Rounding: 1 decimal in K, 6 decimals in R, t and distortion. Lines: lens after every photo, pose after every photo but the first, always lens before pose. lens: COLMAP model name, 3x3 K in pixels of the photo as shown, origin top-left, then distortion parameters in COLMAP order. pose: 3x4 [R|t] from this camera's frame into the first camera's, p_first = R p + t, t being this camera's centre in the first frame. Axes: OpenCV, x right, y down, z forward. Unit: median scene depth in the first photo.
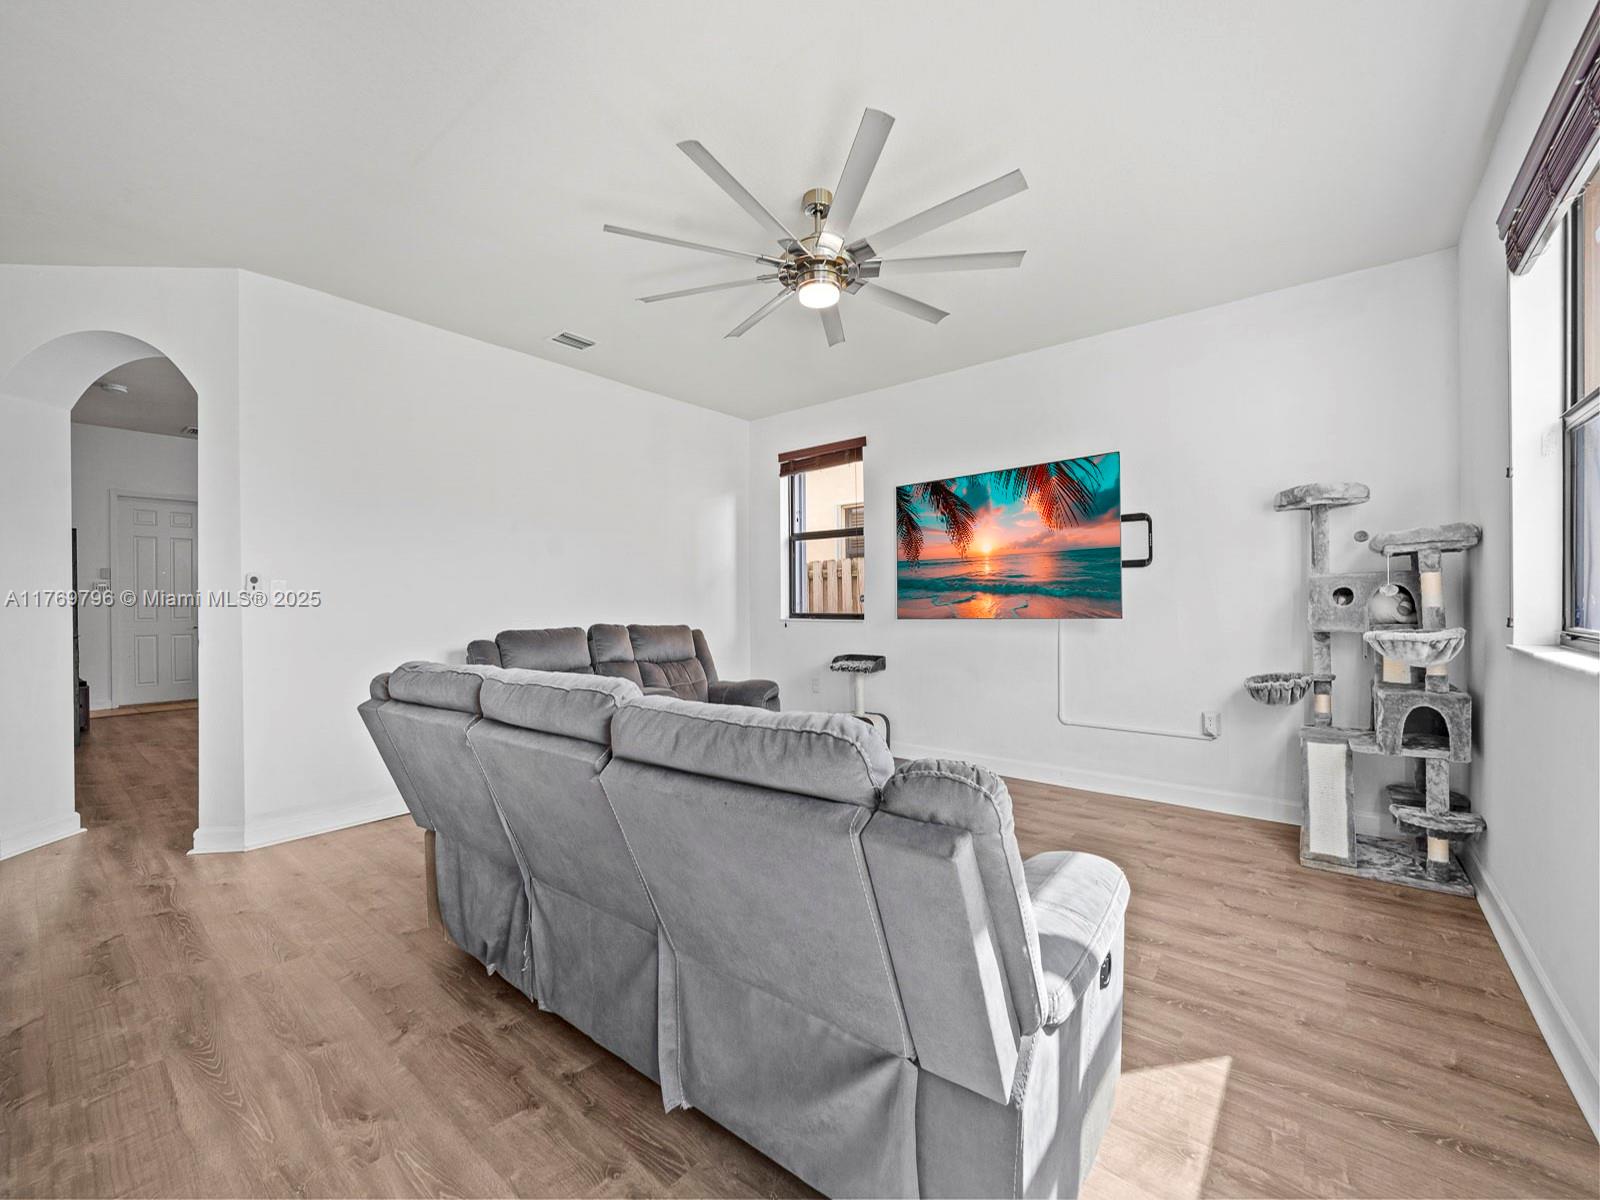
lens RADIAL K [[652.2, 0, 791.8], [0, 652.2, 601.4], [0, 0, 1]] dist [-0.009221, -0.000565]
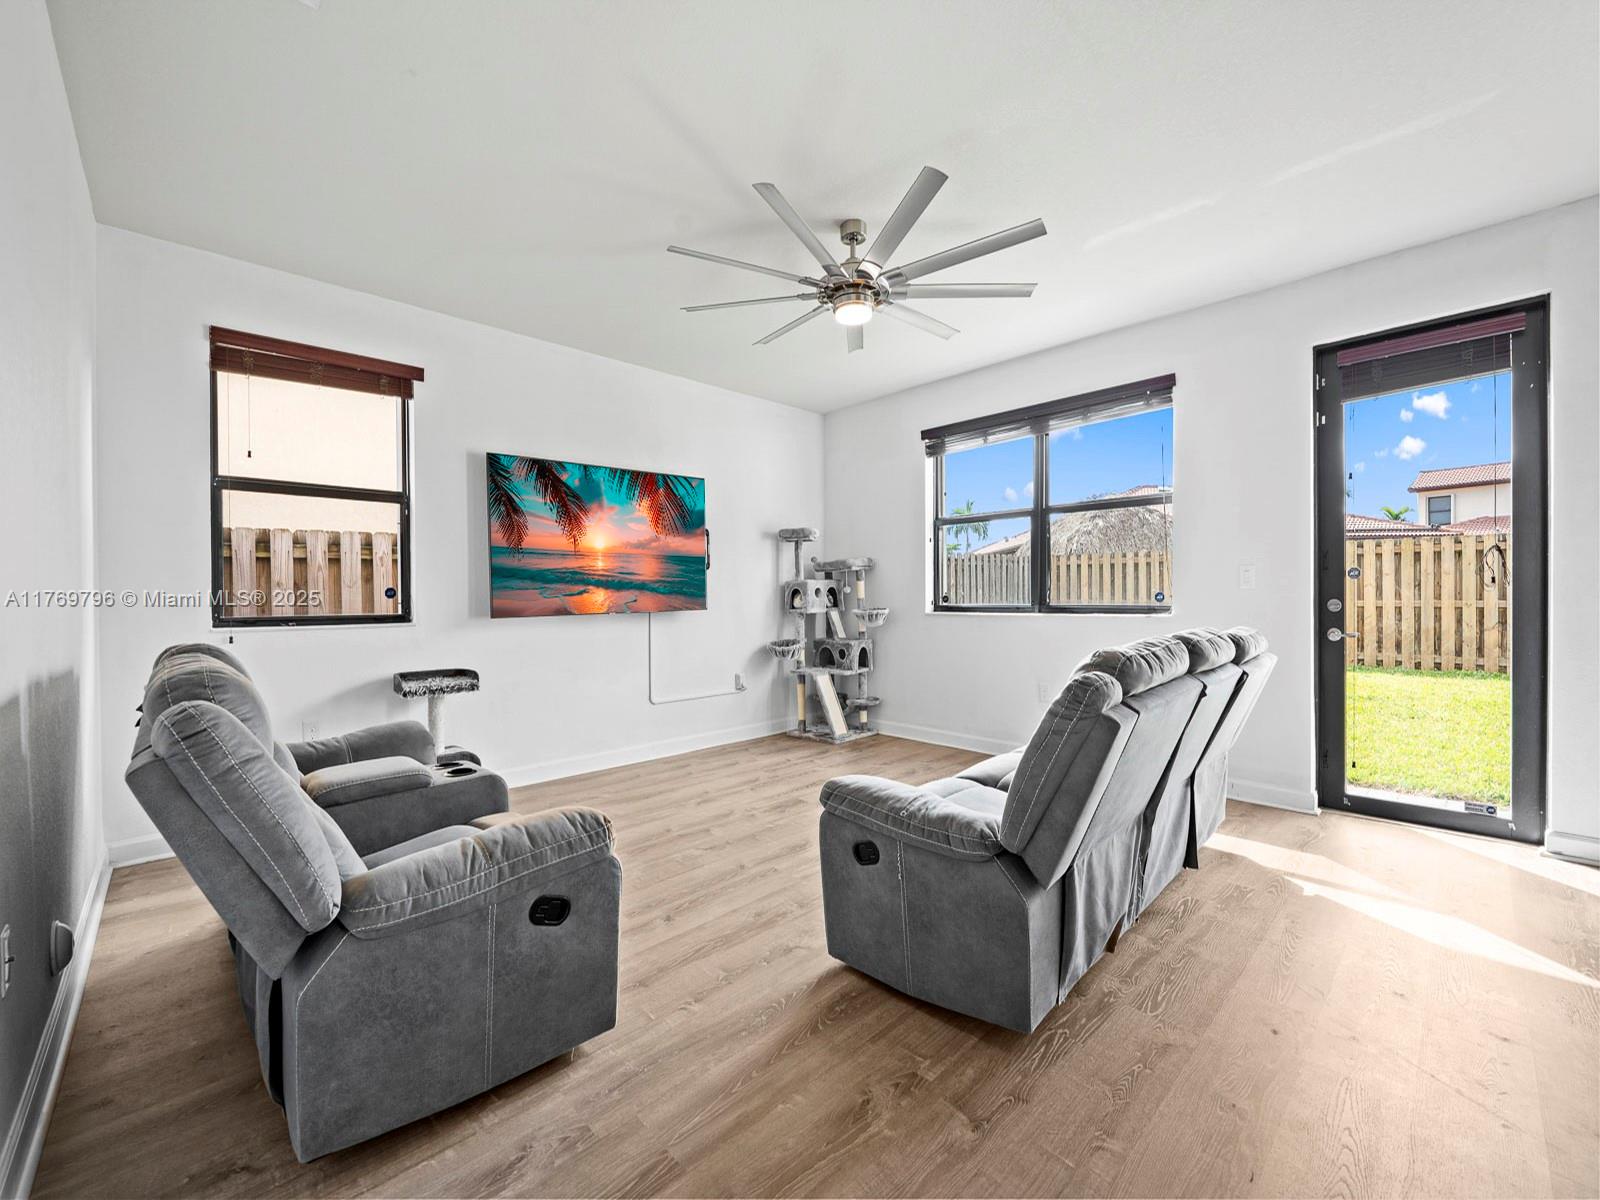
lens RADIAL K [[652.2, 0, 798.7], [0, 652.2, 600.4], [0, 0, 1]] dist [-0.009221, -0.000565]
pose [[0.110458, 0.004199, 0.993872, -0.686270], [0.009820, 0.999938, -0.005316, 0.015114], [-0.993832, 0.010347, 0.110410, 0.618221]]
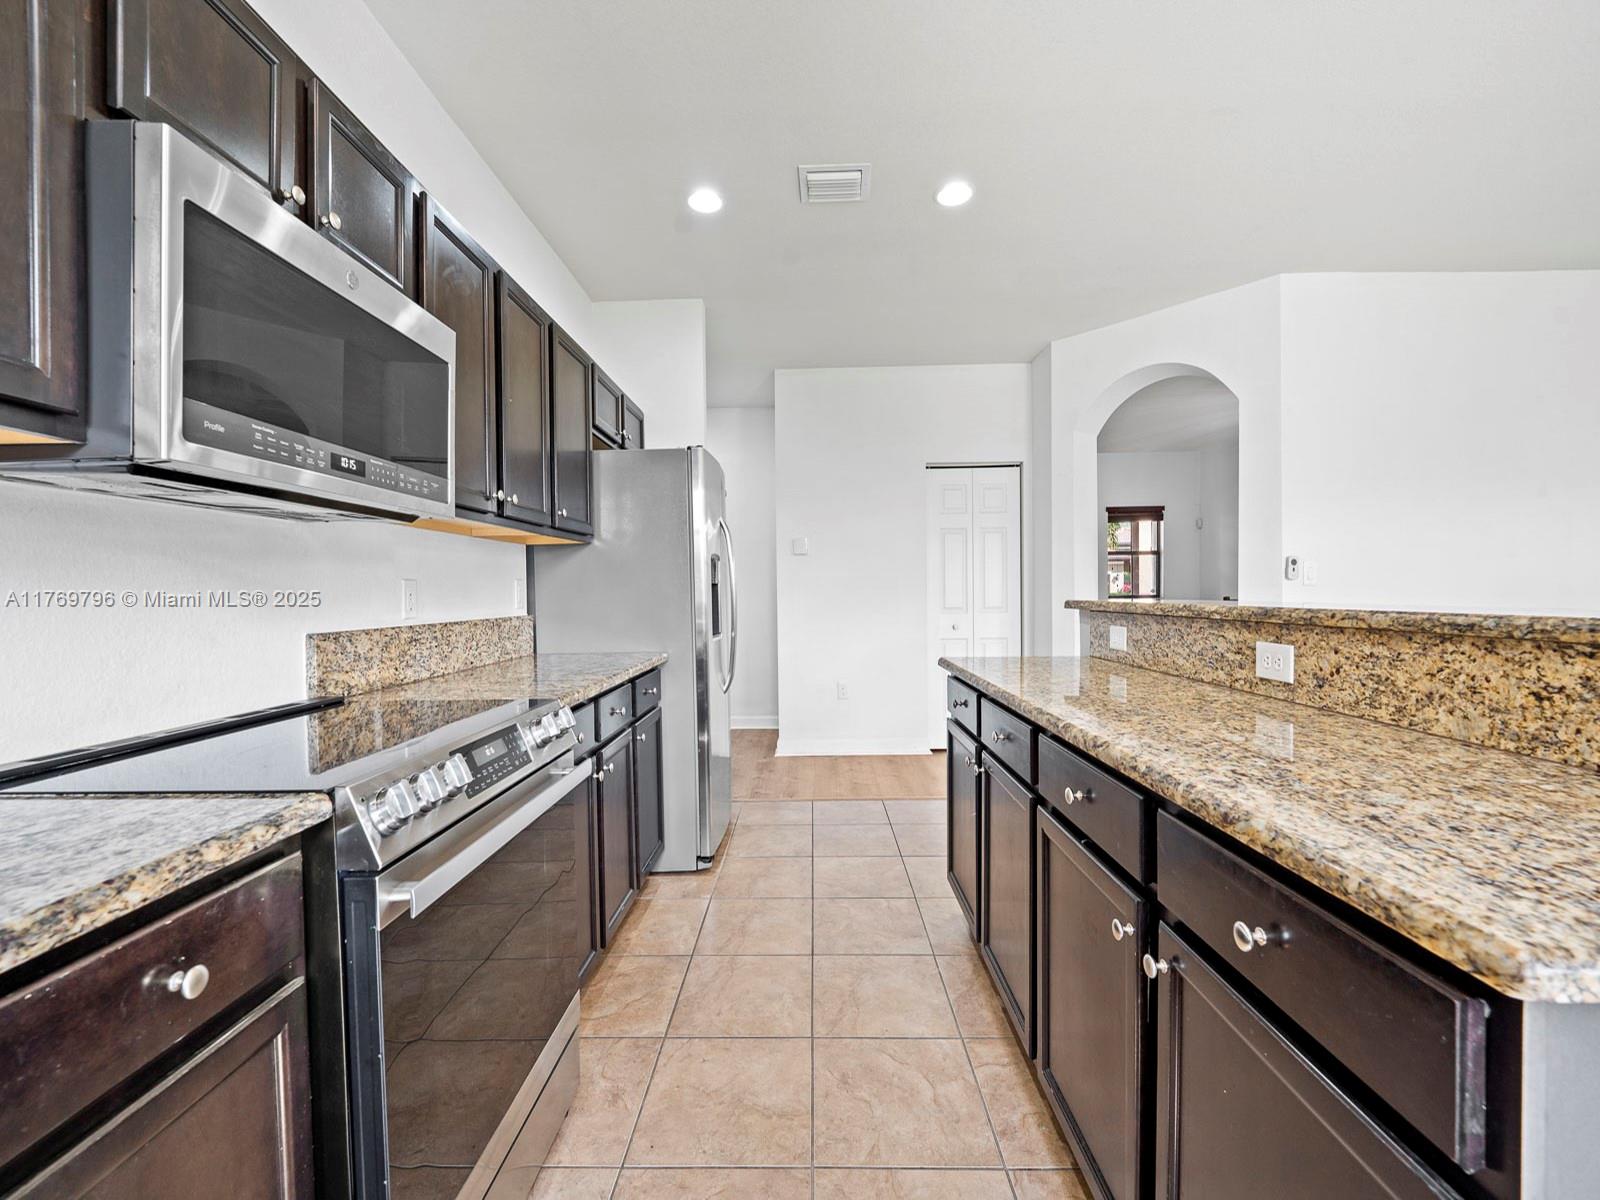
lens RADIAL K [[652.2, 0, 802.1], [0, 652.2, 602.3], [0, 0, 1]] dist [-0.009221, -0.000565]
pose [[0.628124, 0.016886, -0.777930, -0.382536], [0.003009, 0.999704, 0.024130, 0.003900], [0.778107, -0.017498, 0.627887, -0.236161]]
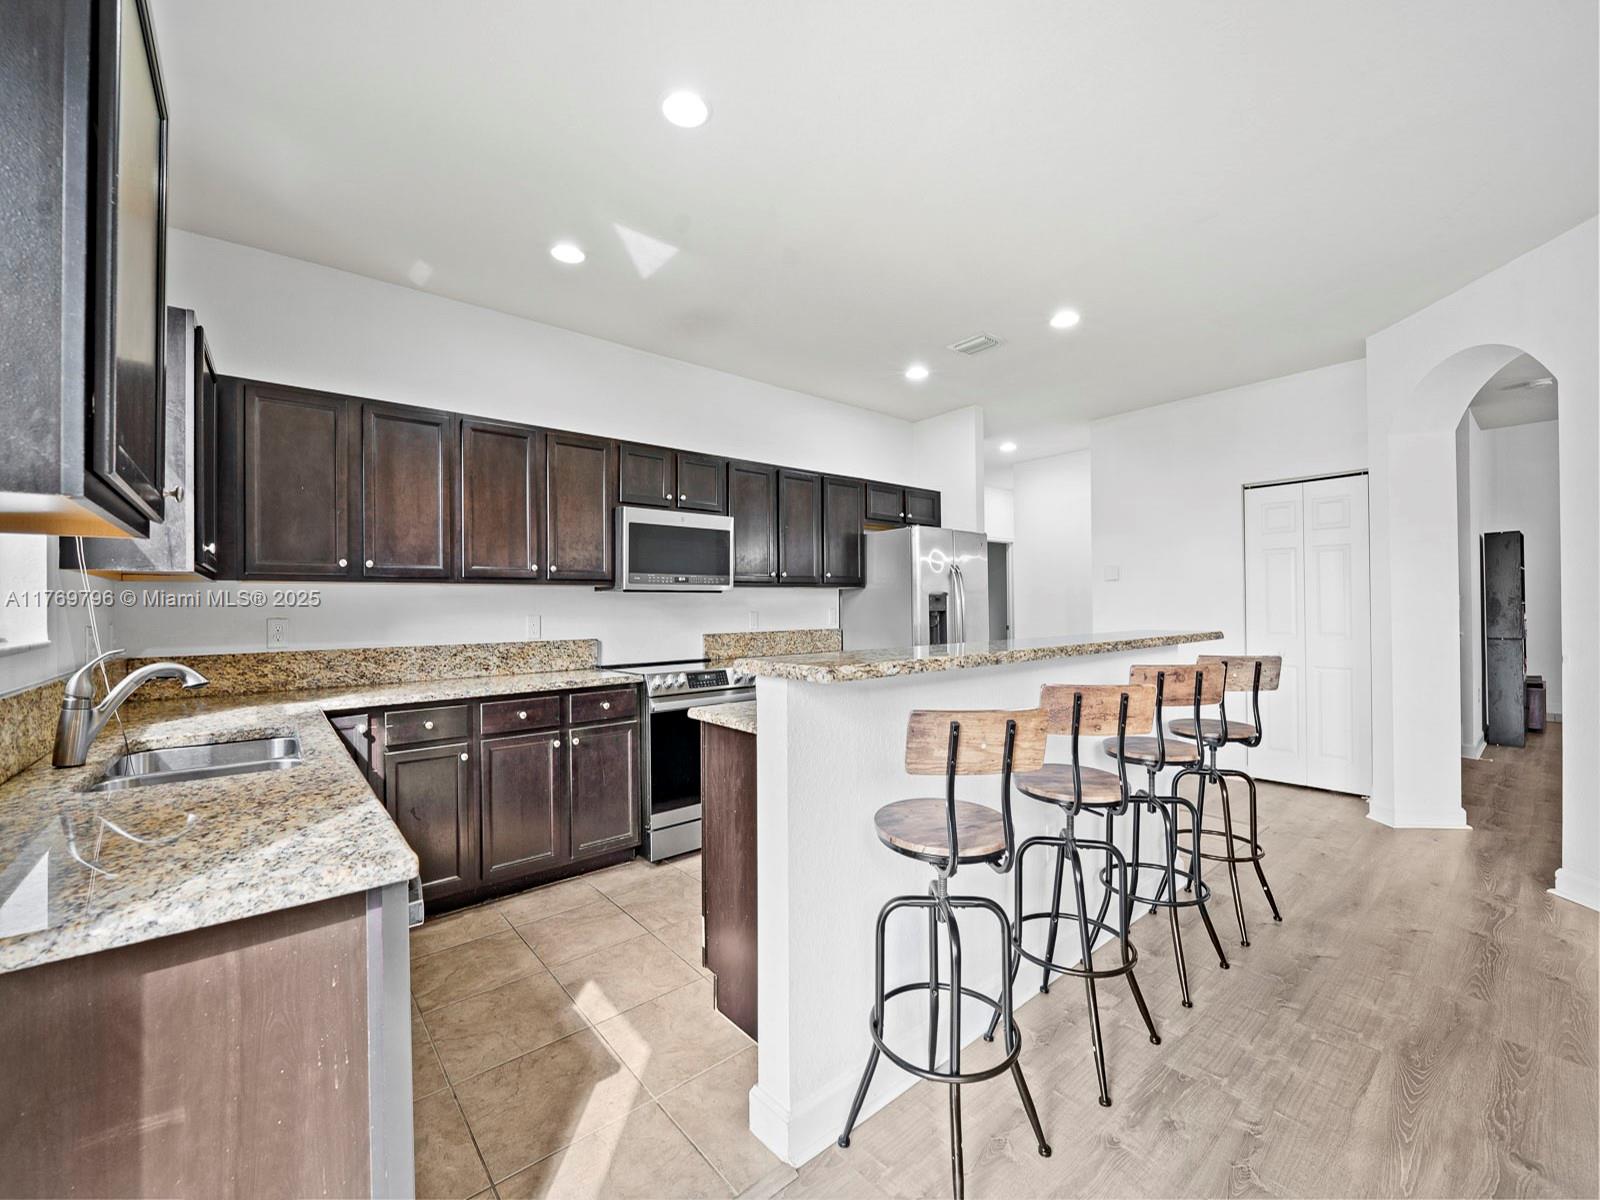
lens RADIAL K [[652.2, 0, 796.1], [0, 652.2, 603.1], [0, 0, 1]] dist [-0.009221, -0.000565]
pose [[-0.178653, 0.010318, -0.983858, 0.103064], [0.009885, 0.999913, 0.008691, -0.024447], [0.983862, -0.008172, -0.178739, 0.093976]]
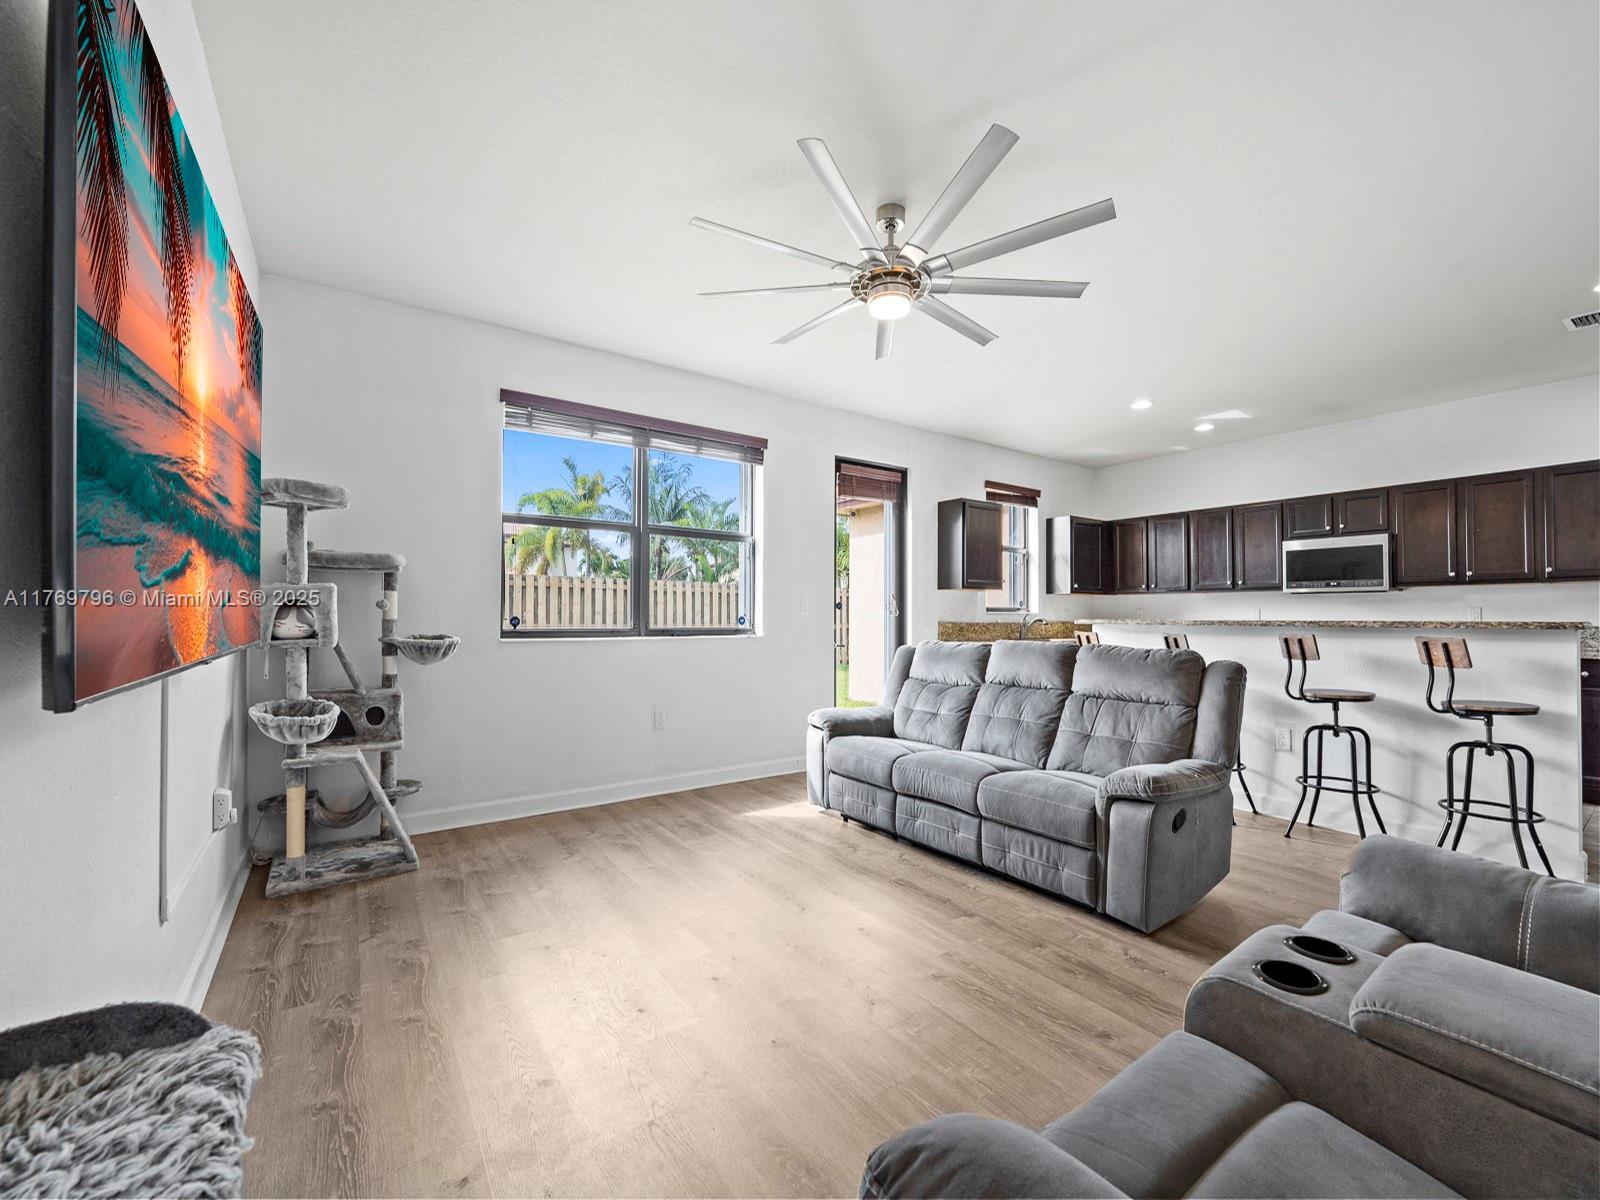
lens RADIAL K [[652.2, 0, 793.1], [0, 652.2, 609.2], [0, 0, 1]] dist [-0.009221, -0.000565]
pose [[-0.963979, 0.012049, 0.265704, -0.052093], [0.008499, 0.999859, -0.014507, 0.007417], [-0.265841, -0.011726, -0.963945, 1.272960]]
